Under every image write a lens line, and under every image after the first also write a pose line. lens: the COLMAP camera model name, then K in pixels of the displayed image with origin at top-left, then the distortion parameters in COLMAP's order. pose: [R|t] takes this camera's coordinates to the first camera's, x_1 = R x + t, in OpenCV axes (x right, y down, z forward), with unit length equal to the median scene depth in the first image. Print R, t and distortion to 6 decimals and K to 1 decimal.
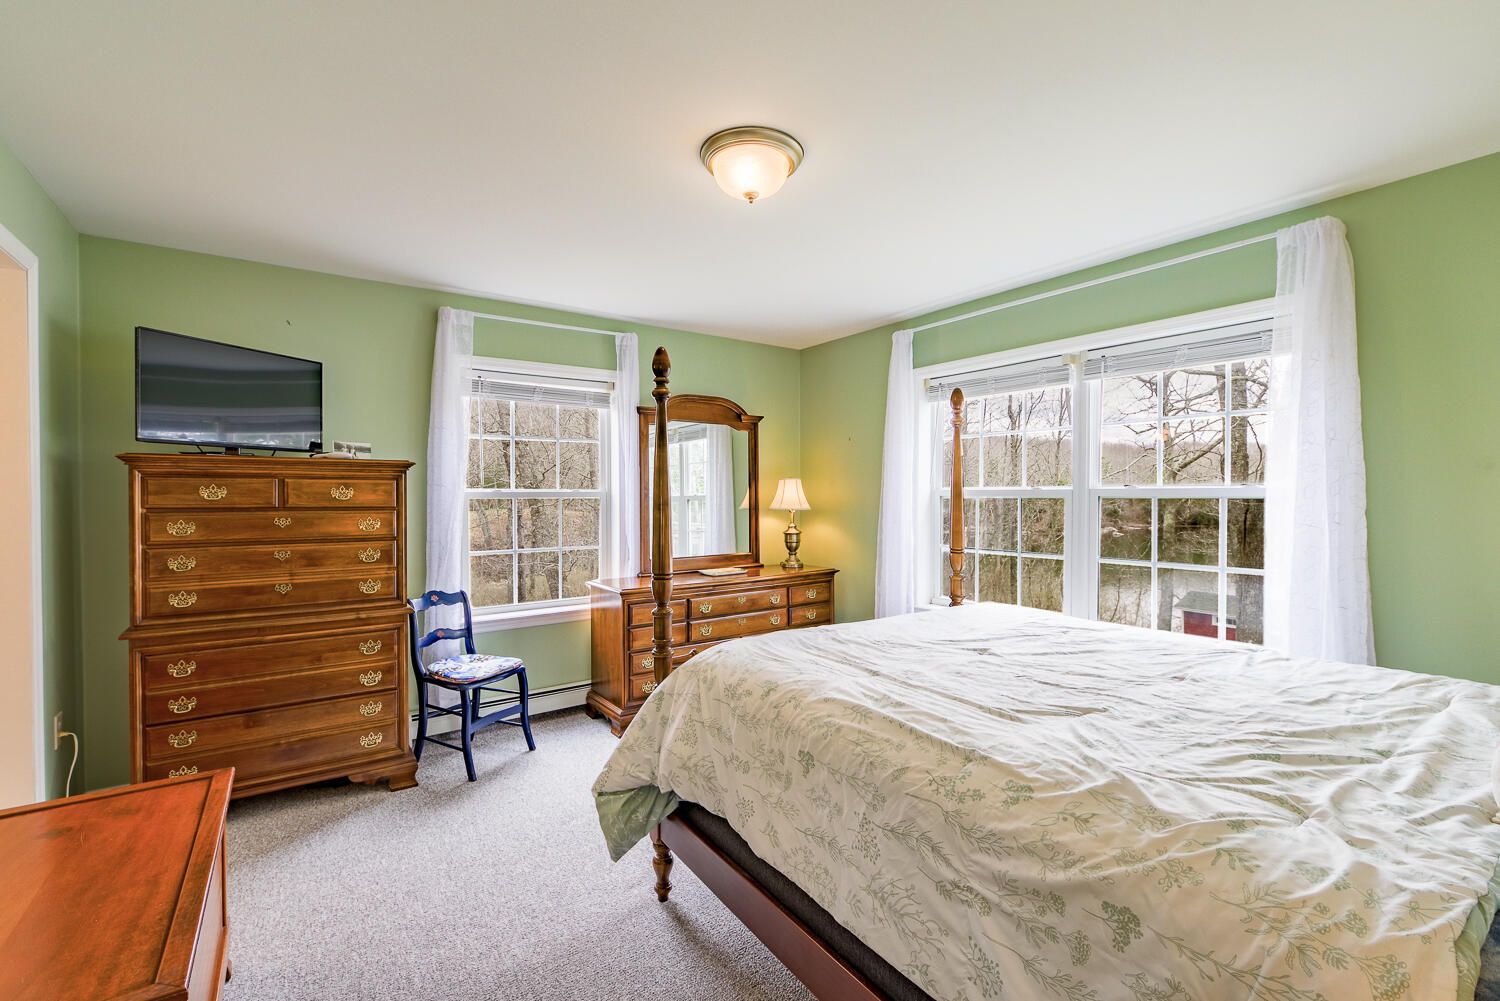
lens RADIAL K [[645.0, 0, 753.5], [0, 645.0, 498.8], [0, 0, 1]] dist [-0.010074, 0.001693]
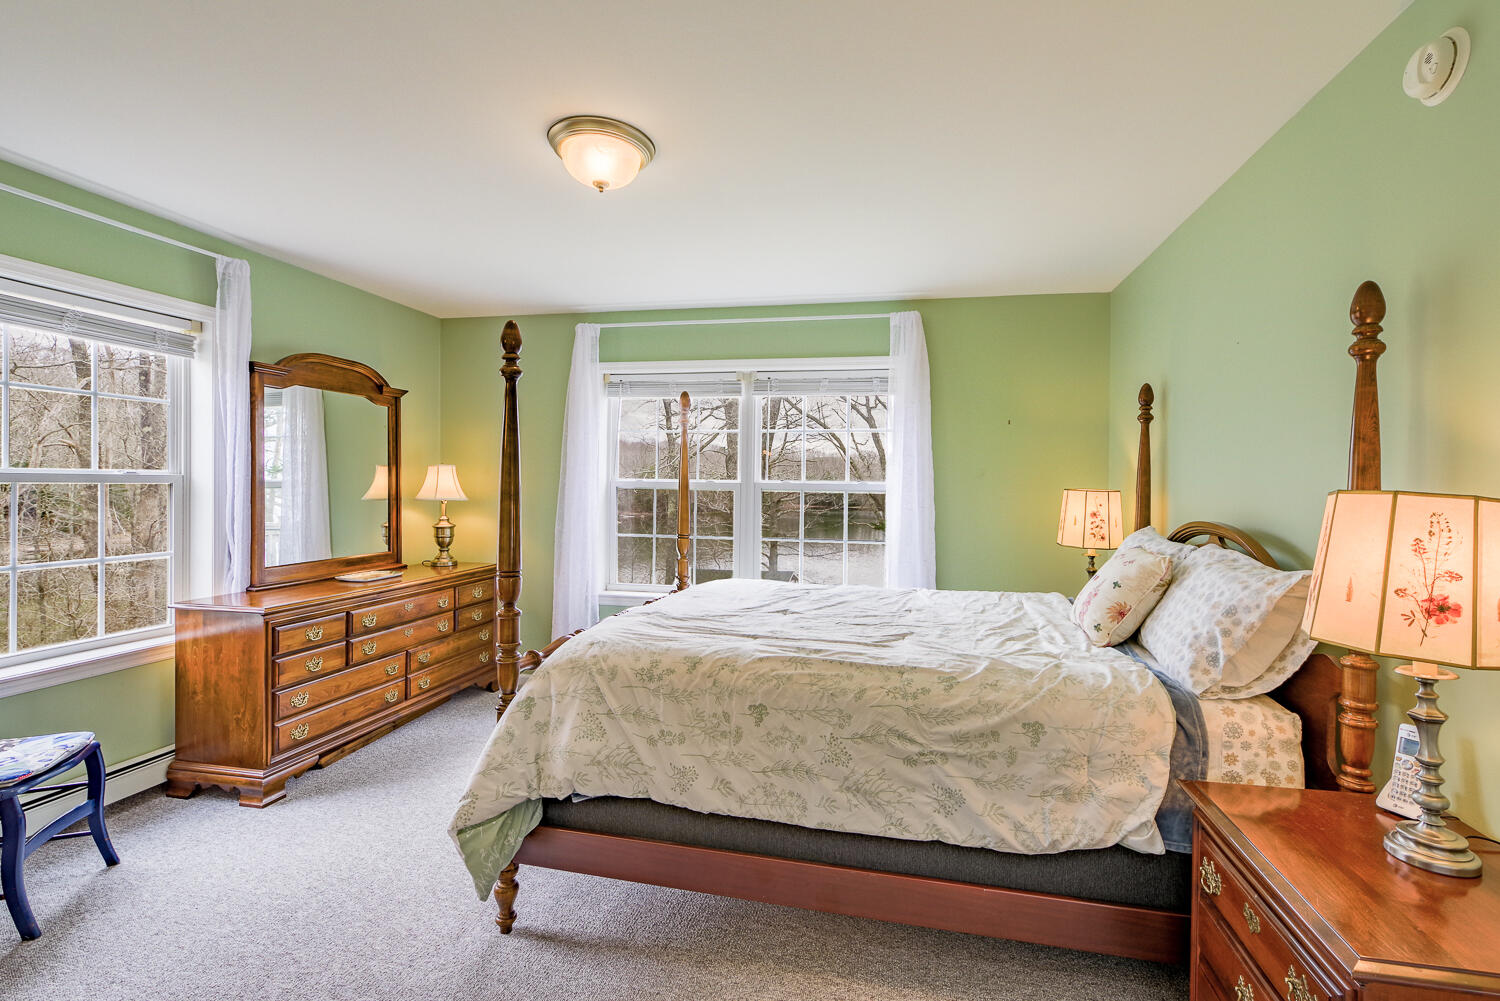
lens RADIAL K [[645.0, 0, 803.2], [0, 645.0, 488.4], [0, 0, 1]] dist [-0.010074, 0.001693]
pose [[0.724242, 0.010274, 0.689469, -0.295646], [-0.009259, 0.999944, -0.005174, 0.000940], [-0.689484, -0.002636, 0.724296, 0.038962]]
